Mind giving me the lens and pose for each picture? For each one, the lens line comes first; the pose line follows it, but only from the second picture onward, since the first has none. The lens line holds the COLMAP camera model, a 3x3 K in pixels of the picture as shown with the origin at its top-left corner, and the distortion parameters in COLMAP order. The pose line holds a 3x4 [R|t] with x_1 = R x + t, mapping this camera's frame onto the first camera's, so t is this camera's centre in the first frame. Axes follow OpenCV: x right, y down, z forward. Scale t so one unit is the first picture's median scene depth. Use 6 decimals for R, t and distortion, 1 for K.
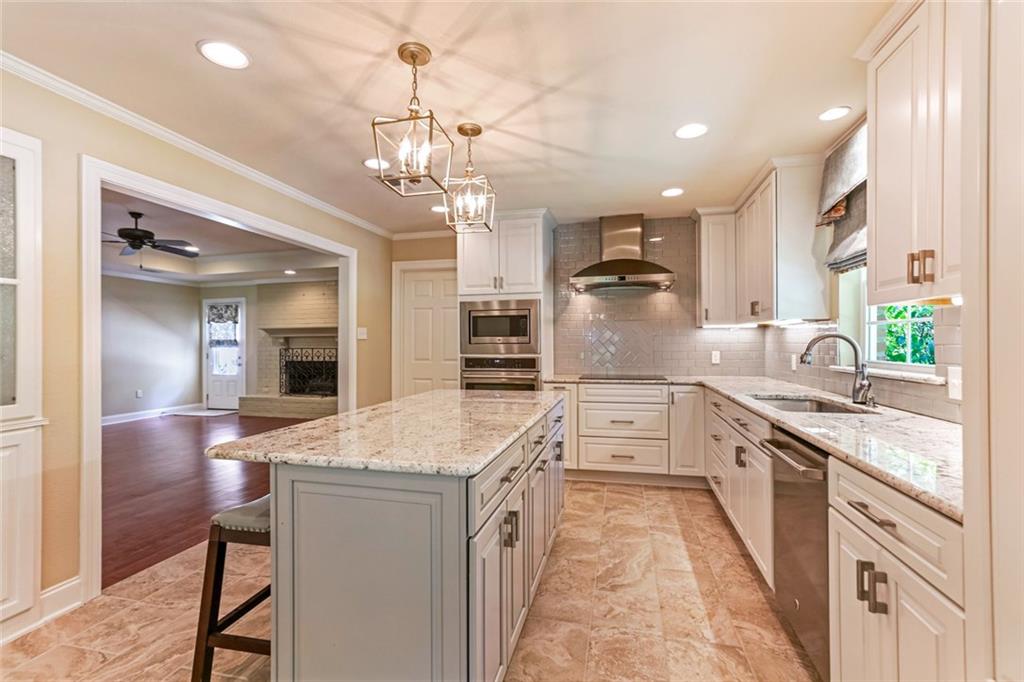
lens RADIAL K [[463.6, 0, 506.9], [0, 463.6, 334.2], [0, 0, 1]] dist [-0.008986, 0.007462]
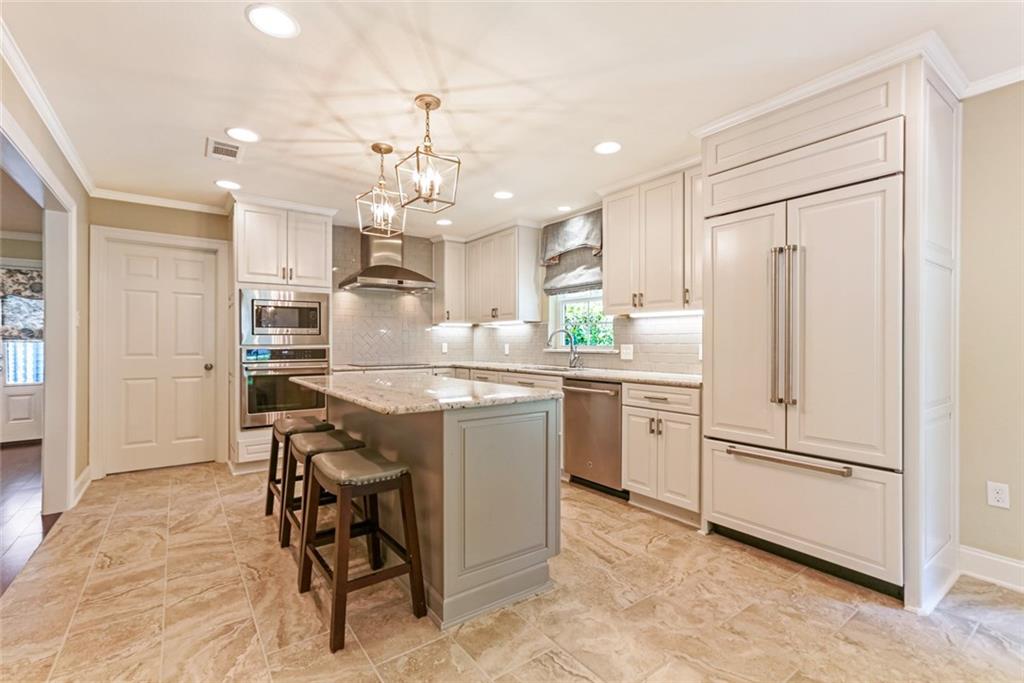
lens RADIAL K [[463.6, 0, 512.5], [0, 463.6, 335.4], [0, 0, 1]] dist [-0.008986, 0.007462]
pose [[0.637475, 0.014525, 0.770334, -0.465359], [-0.014609, 0.999870, -0.006764, 0.021030], [-0.770332, -0.006941, 0.637605, -0.001808]]
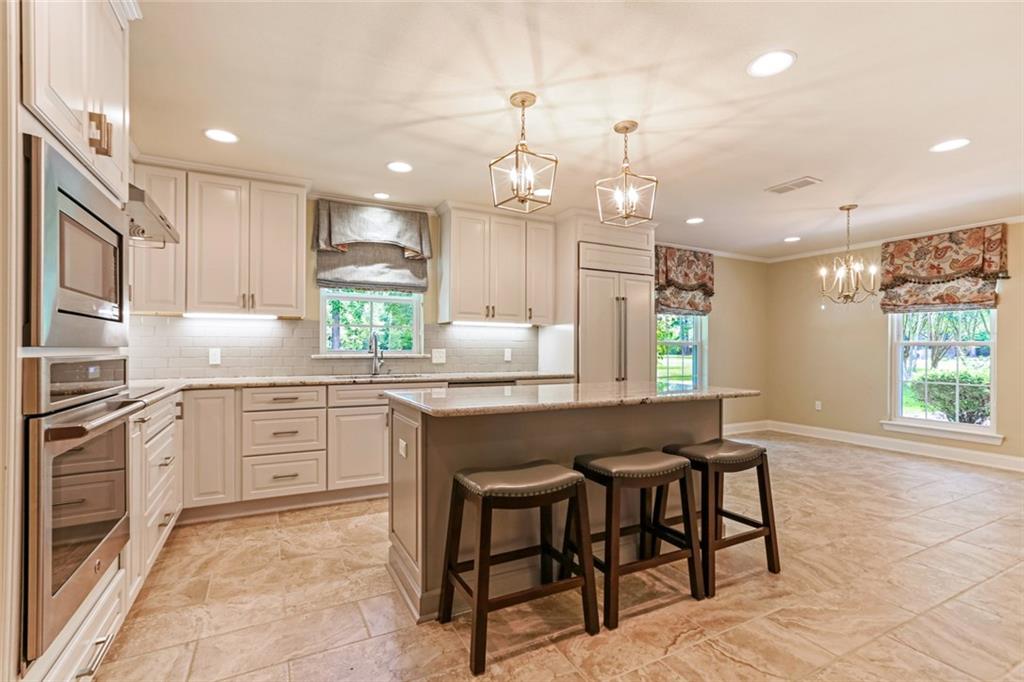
lens RADIAL K [[463.6, 0, 519.0], [0, 463.6, 338.5], [0, 0, 1]] dist [-0.008986, 0.007462]
pose [[-0.673669, 0.018661, 0.738798, -0.454831], [-0.012835, 0.999235, -0.036943, 0.041965], [-0.738922, -0.034369, -0.672914, 0.977916]]
